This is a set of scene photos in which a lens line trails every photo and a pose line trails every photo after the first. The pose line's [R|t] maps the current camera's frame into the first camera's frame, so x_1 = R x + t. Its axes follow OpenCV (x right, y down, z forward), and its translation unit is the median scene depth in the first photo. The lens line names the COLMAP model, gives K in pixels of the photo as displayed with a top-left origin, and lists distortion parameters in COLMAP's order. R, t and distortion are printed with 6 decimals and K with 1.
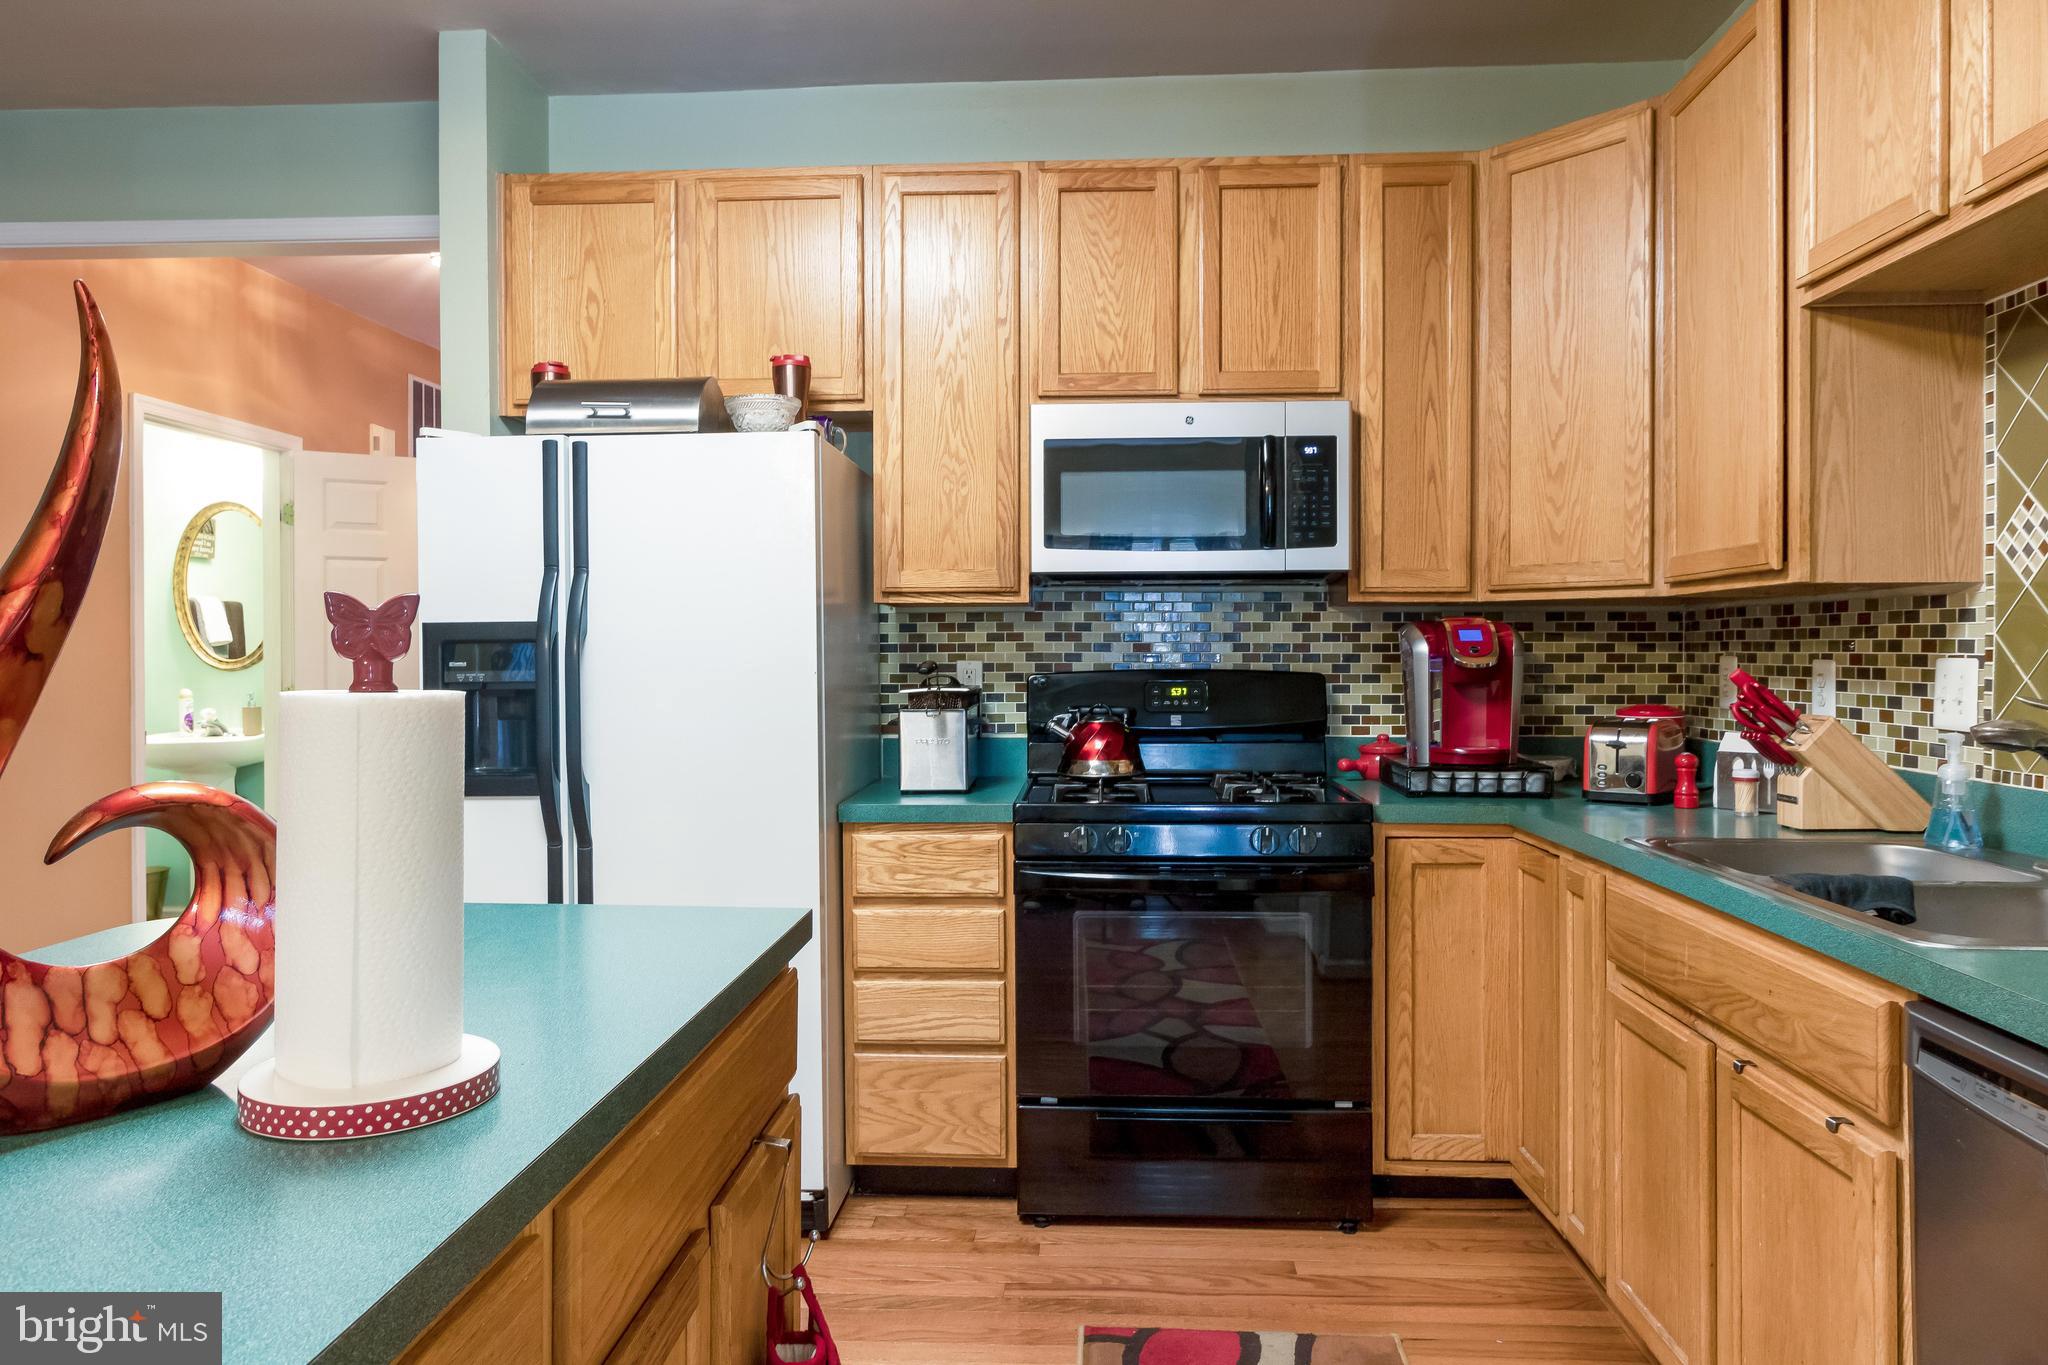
lens RADIAL K [[1301.7, 0, 1036.0], [0, 1301.7, 670.9], [0, 0, 1]] dist [0.004147, -0.004173]
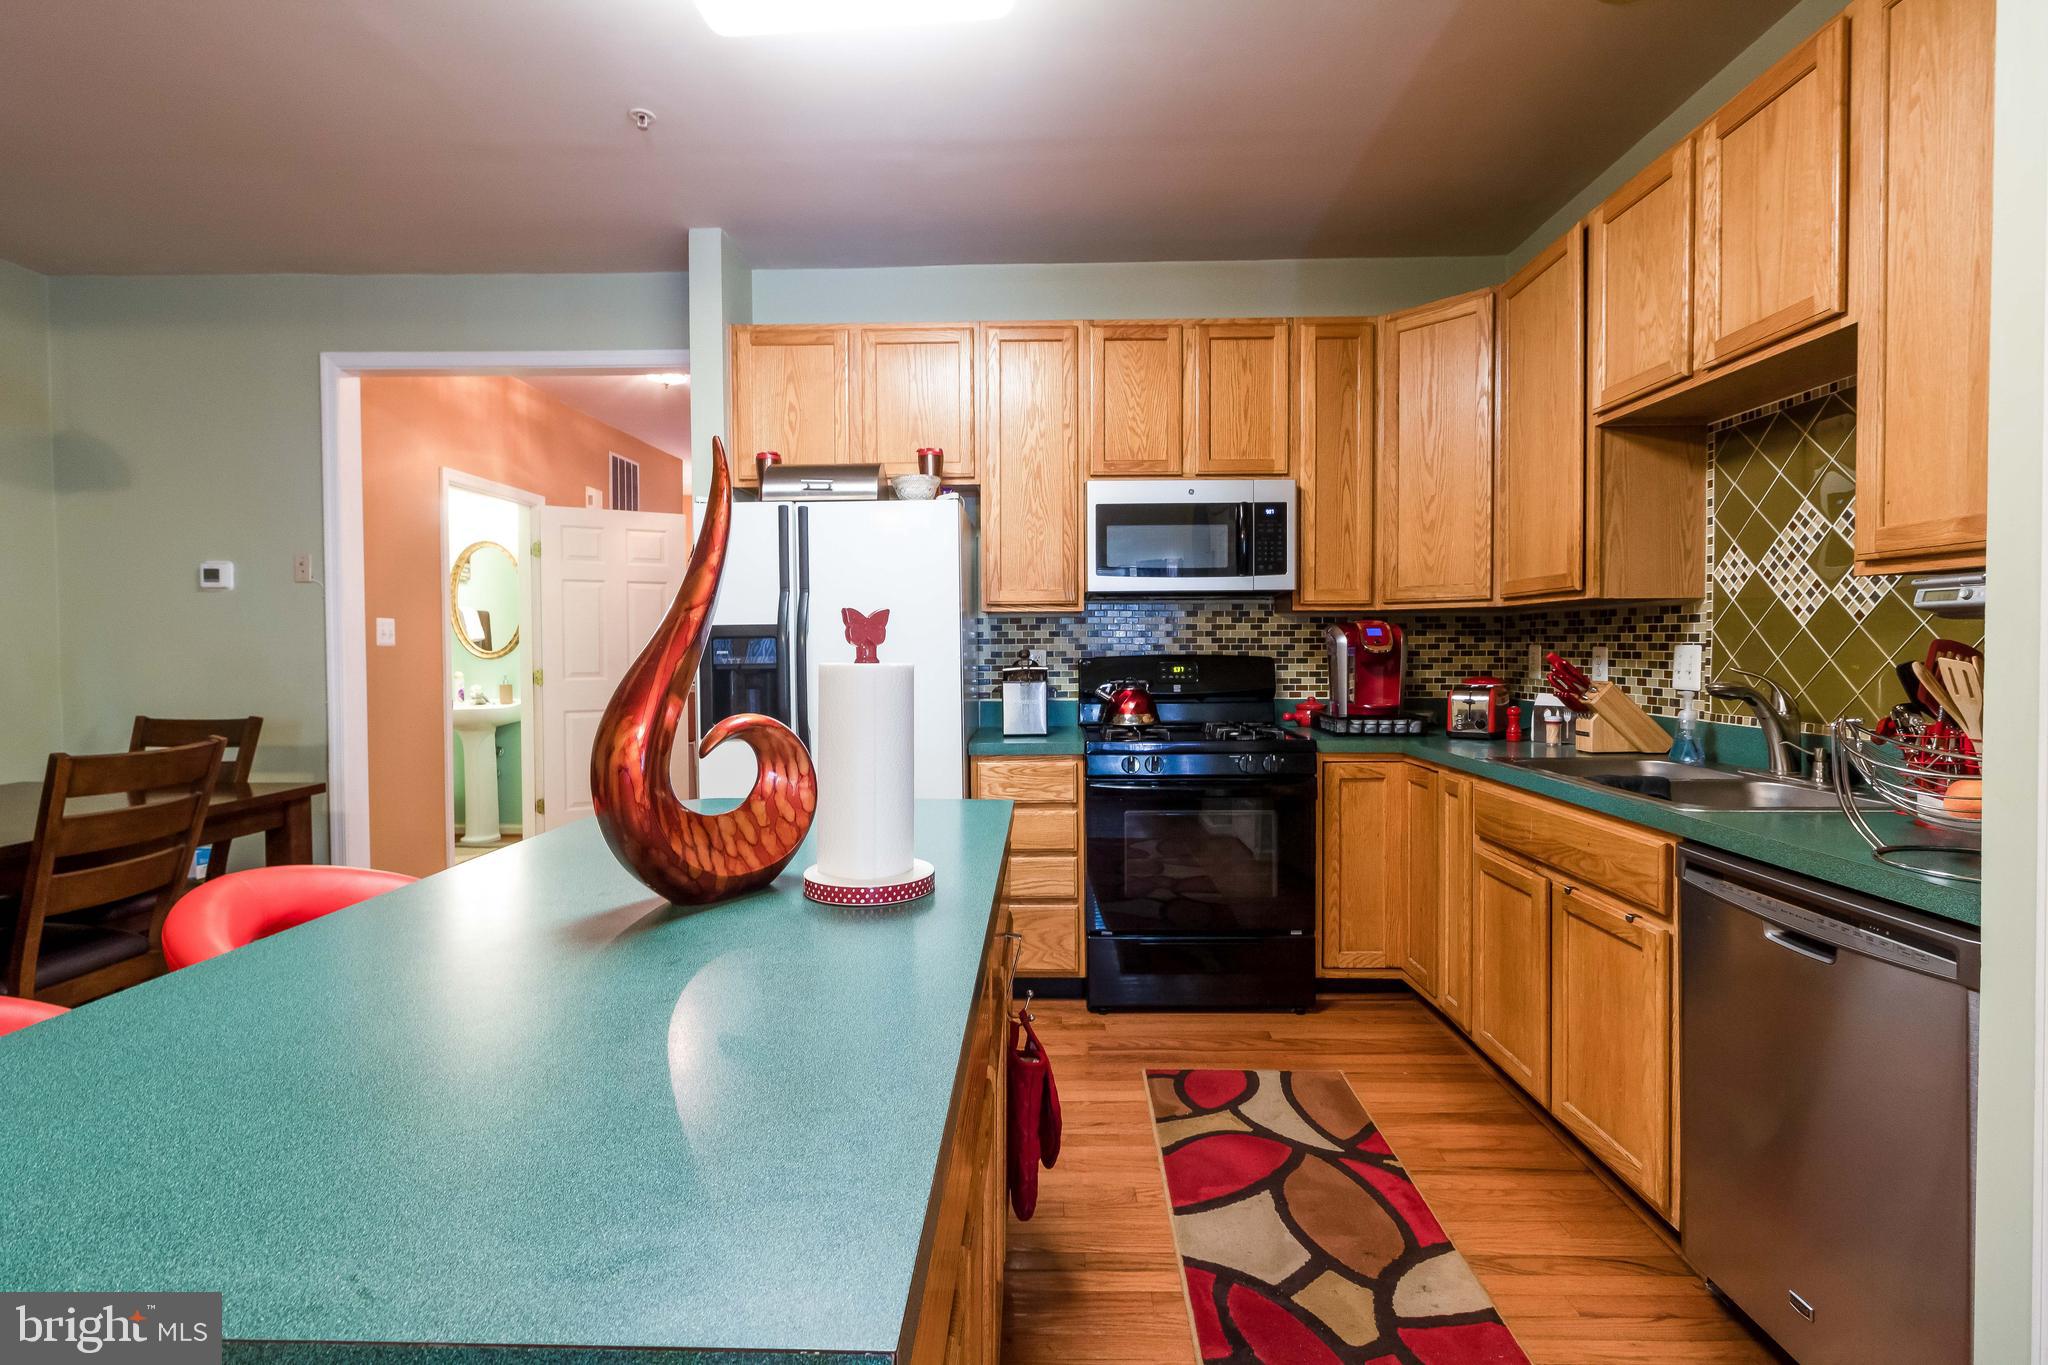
lens RADIAL K [[939.2, 0, 1033.4], [0, 939.2, 673.1], [0, 0, 1]] dist [-0.000041, 0.000638]
pose [[0.999409, -0.003819, 0.034177, -0.114189], [0.003315, 0.999885, 0.014791, 0.003961], [-0.034229, -0.014669, 0.999306, -0.107297]]
